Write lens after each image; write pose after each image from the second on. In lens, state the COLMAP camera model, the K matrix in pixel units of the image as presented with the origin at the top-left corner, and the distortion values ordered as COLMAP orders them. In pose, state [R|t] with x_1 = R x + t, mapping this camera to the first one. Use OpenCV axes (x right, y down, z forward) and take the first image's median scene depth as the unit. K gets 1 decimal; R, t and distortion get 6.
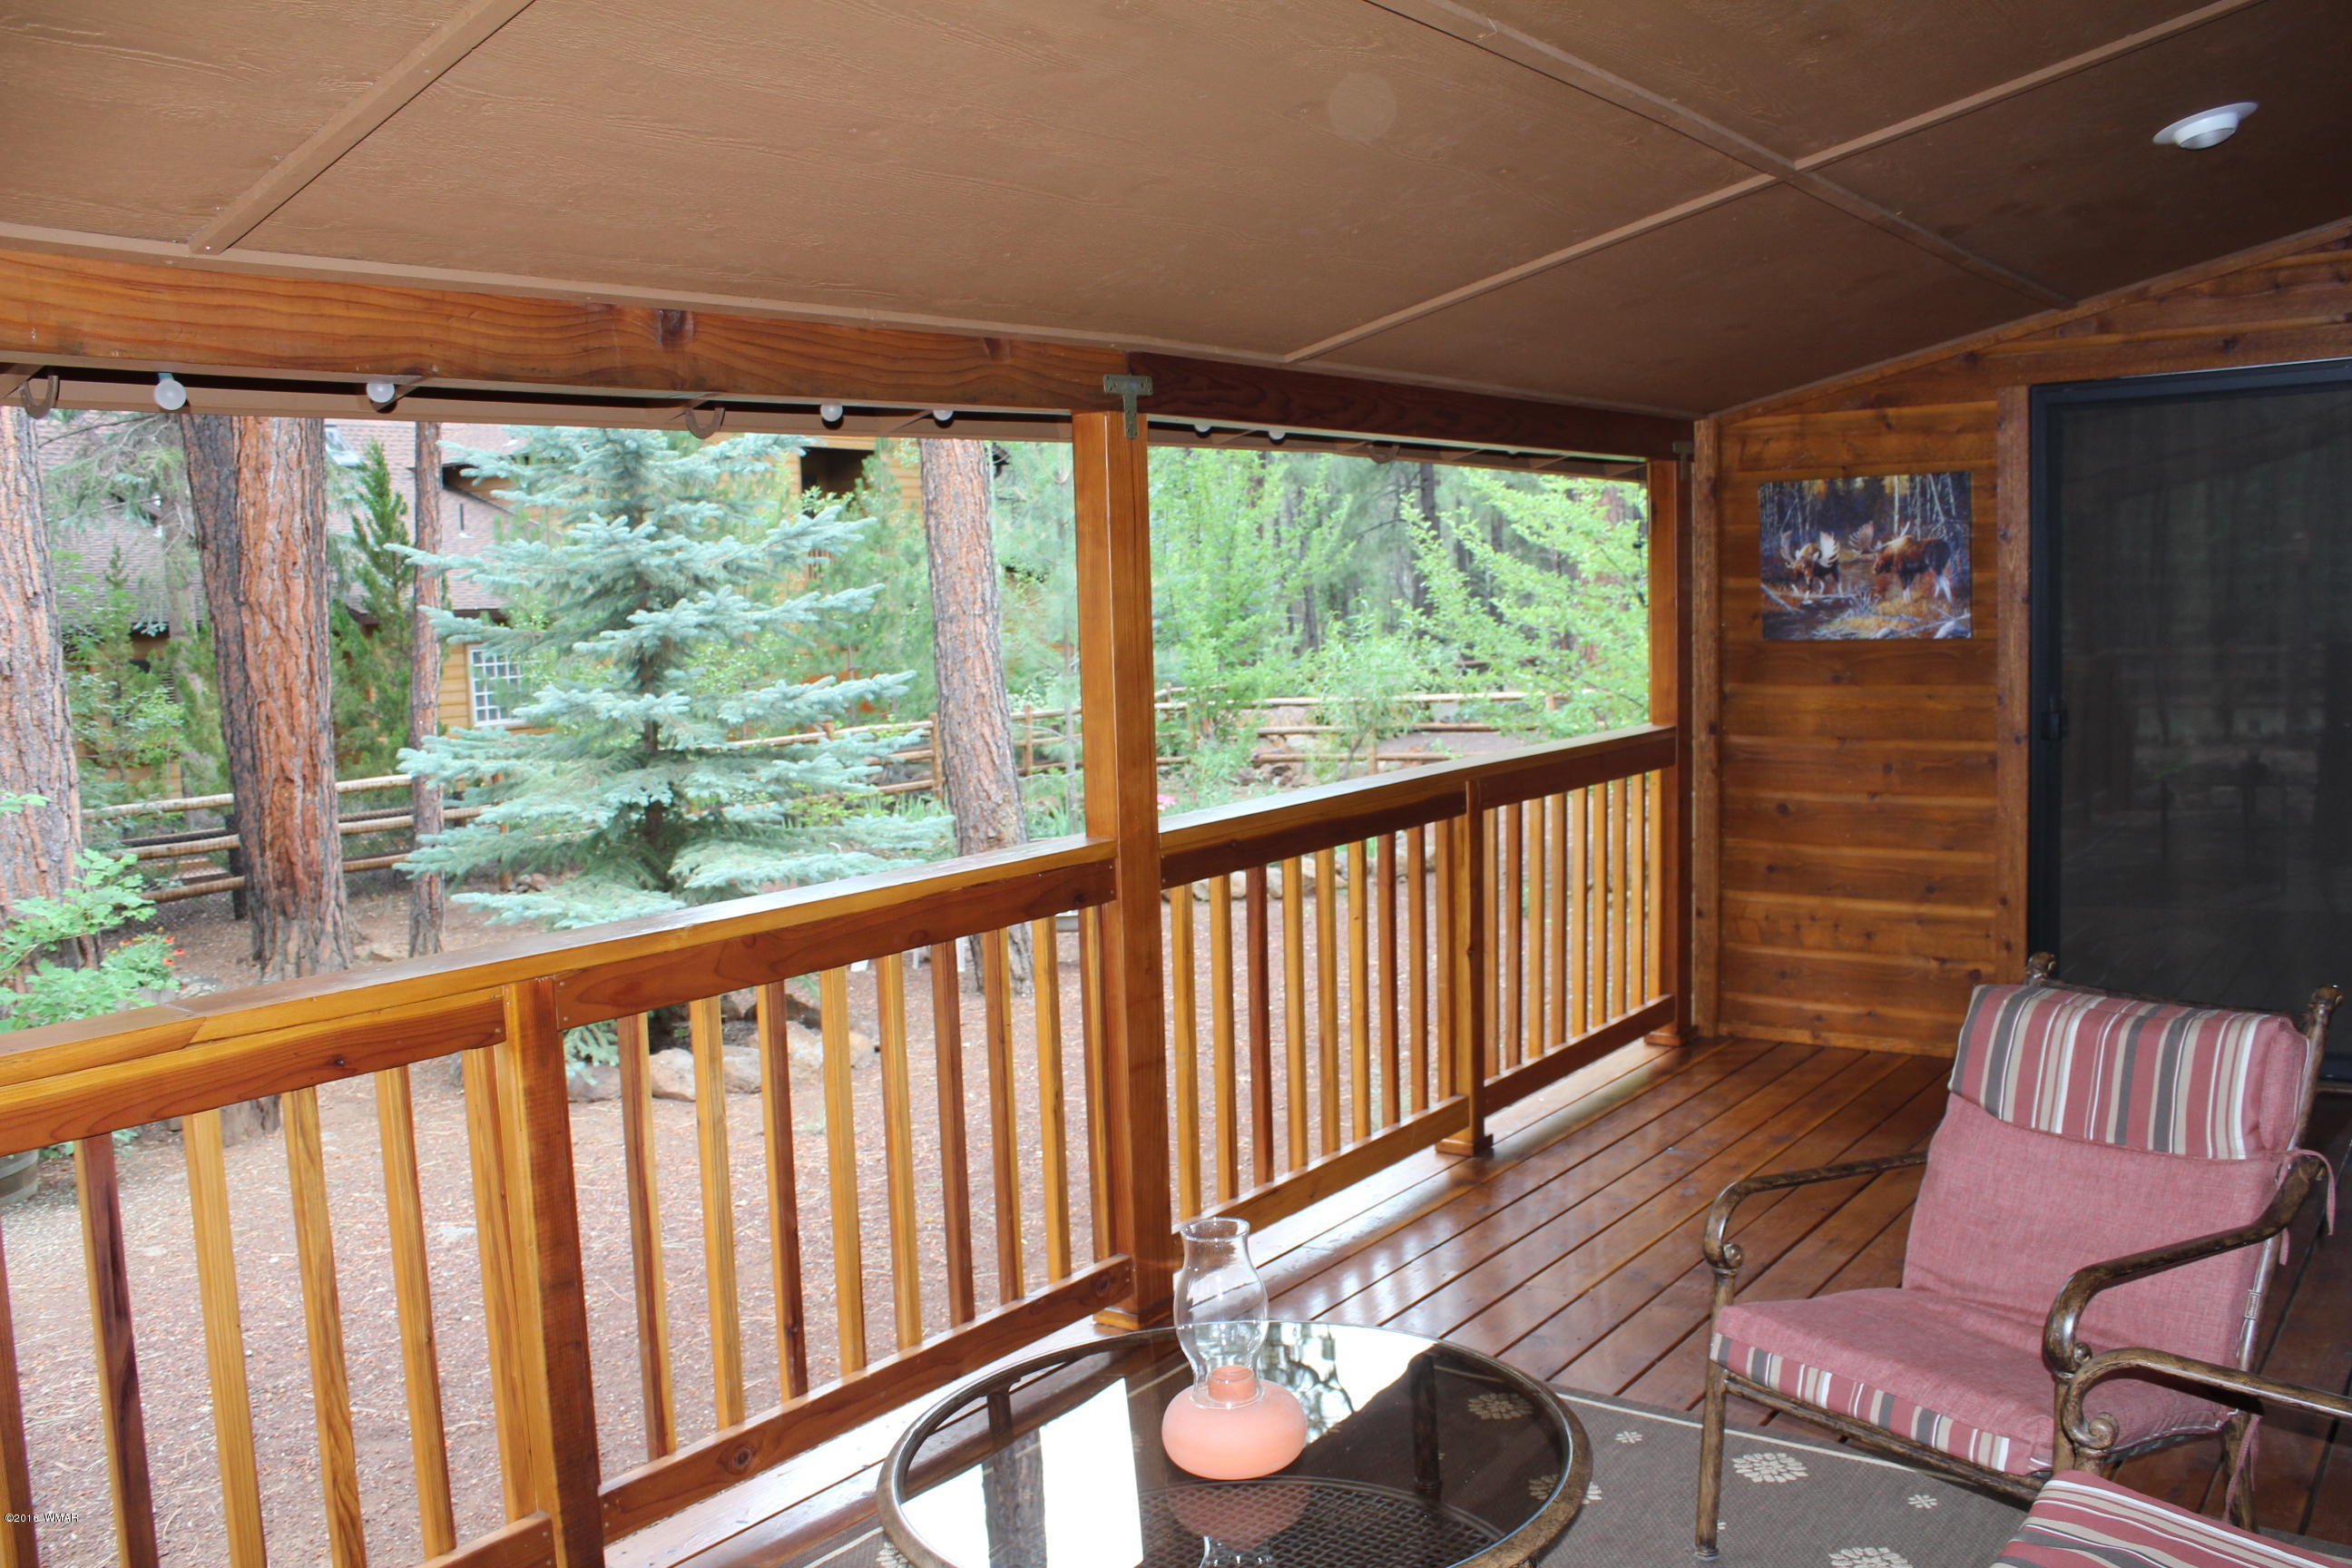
lens RADIAL K [[1982.1, 0, 1173.8], [0, 1982.1, 785.2], [0, 0, 1]] dist [-0.164563, 0.134807]
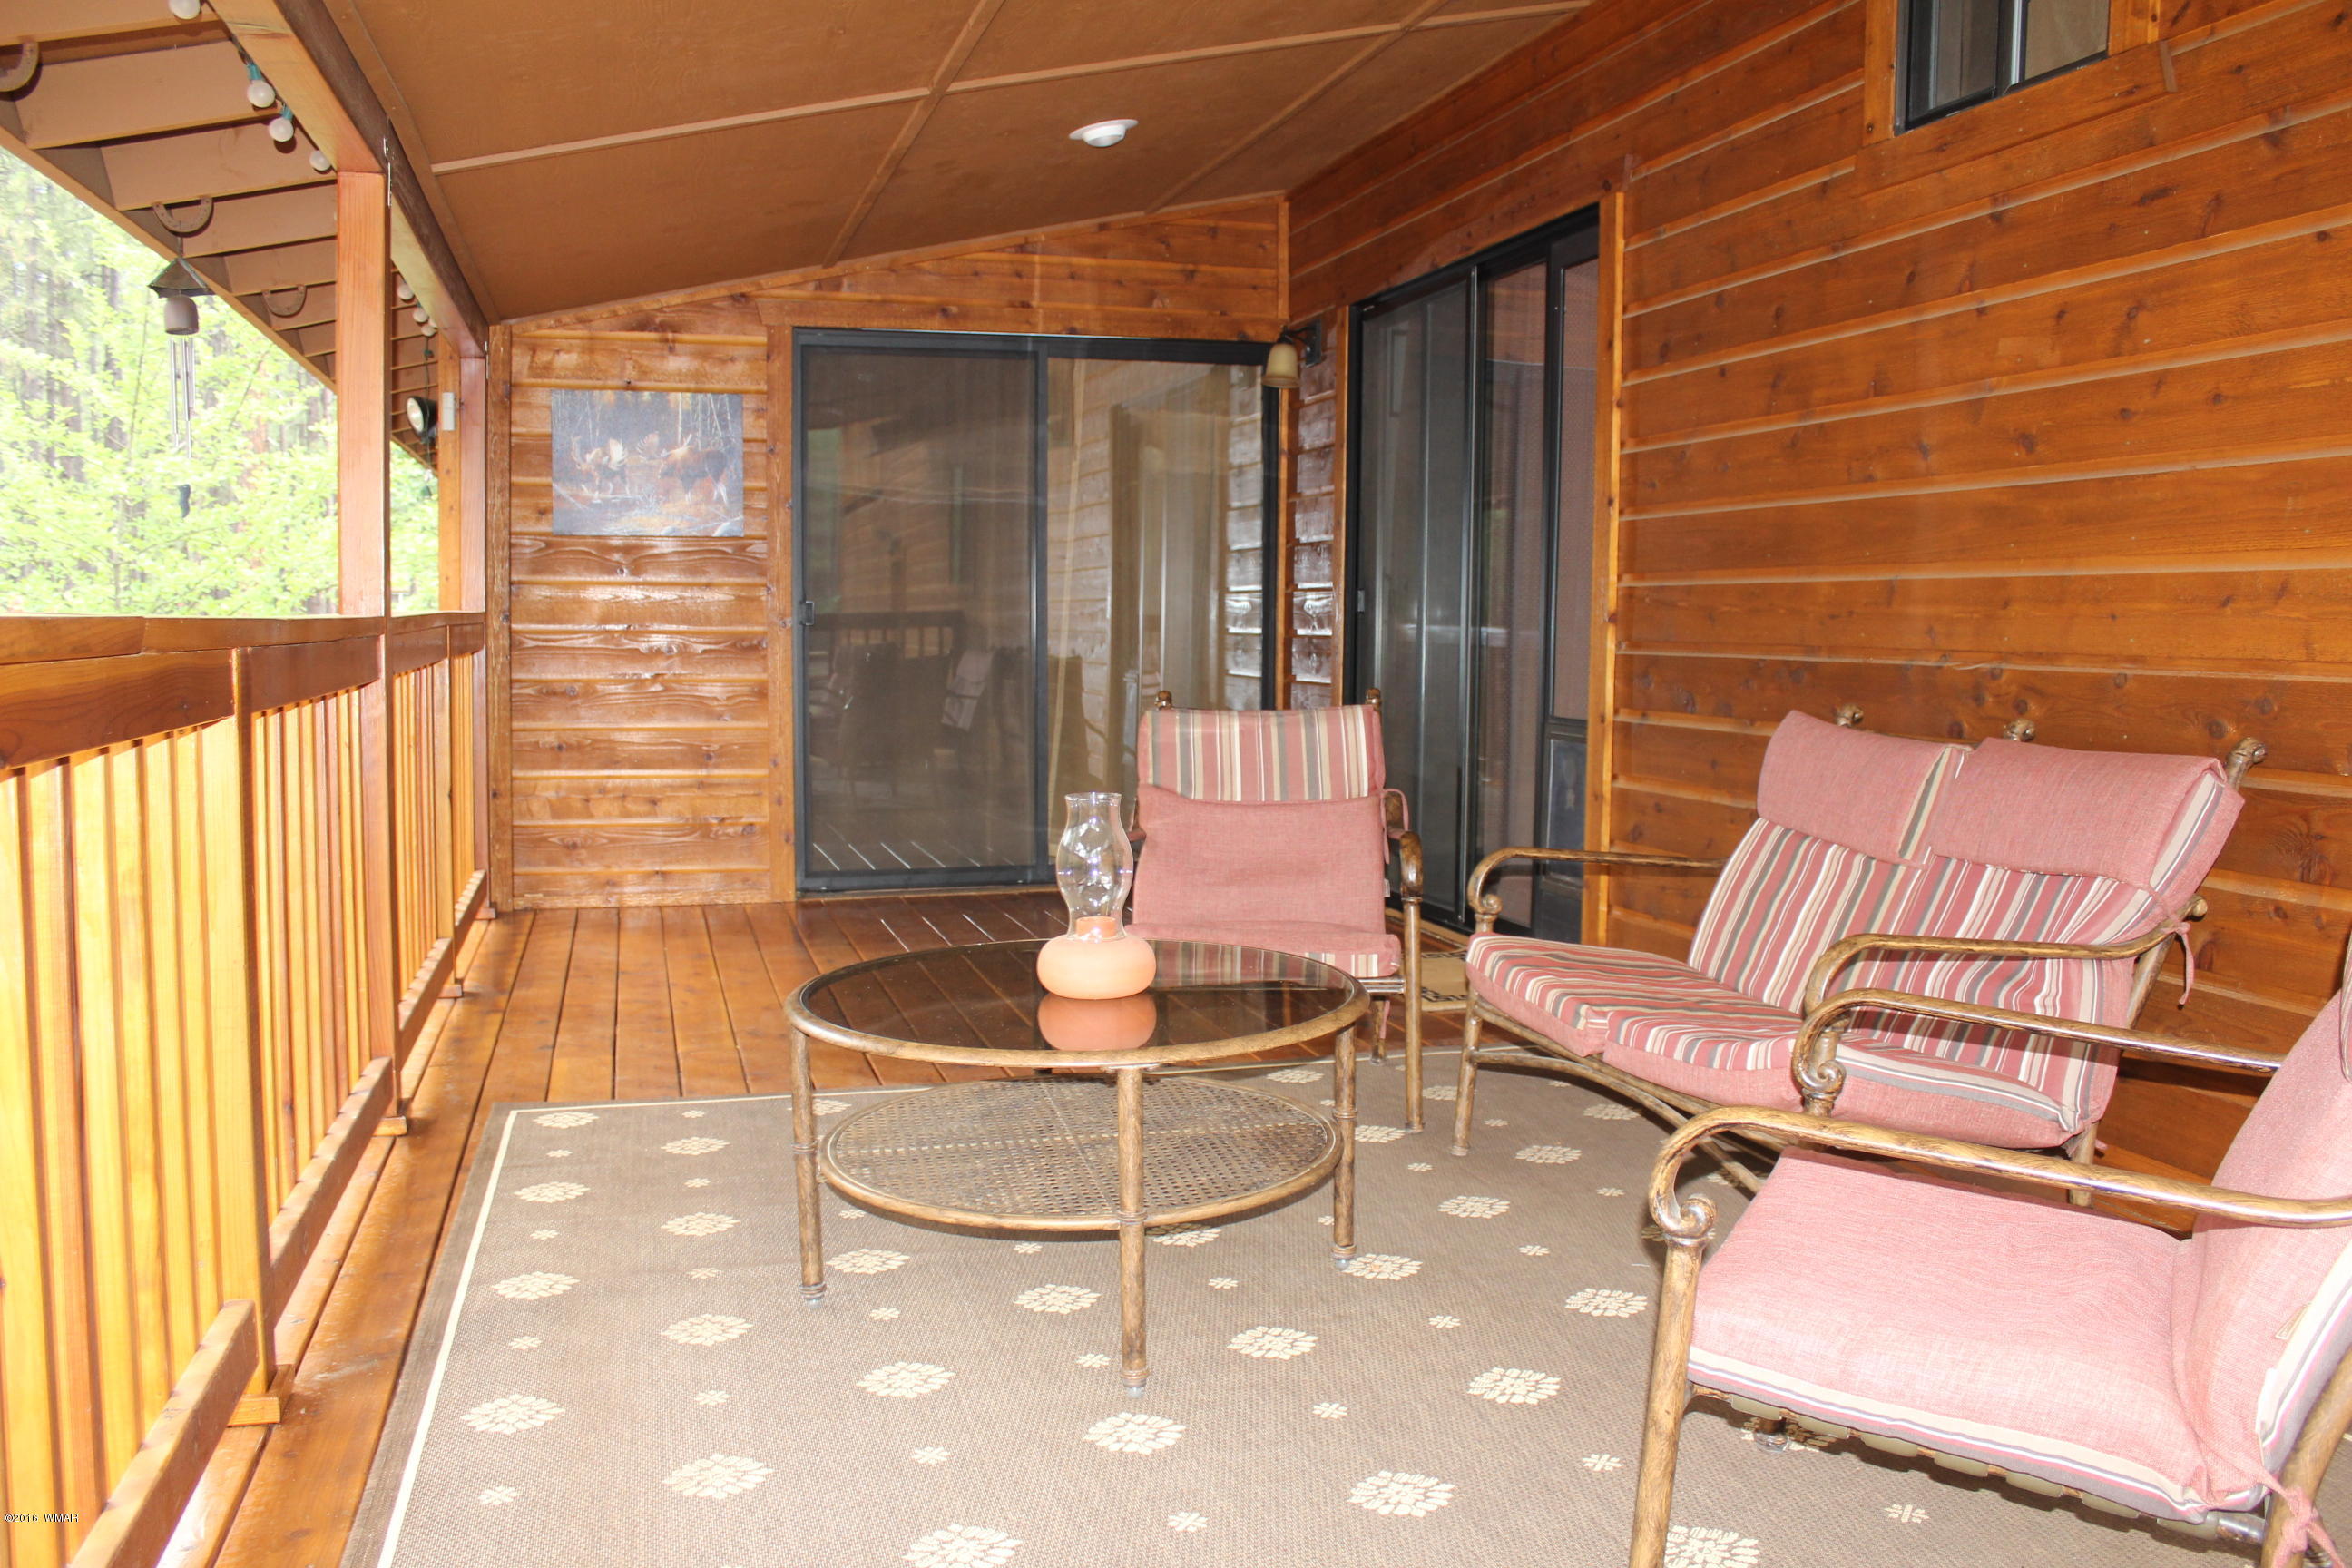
lens RADIAL K [[1982.1, 0, 1172.3], [0, 1982.1, 784.3], [0, 0, 1]] dist [-0.164563, 0.134807]
pose [[0.610032, -0.023971, 0.792014, -0.363154], [0.044097, 0.999020, -0.003729, 0.087024], [-0.791149, 0.037200, 0.610491, 0.076294]]
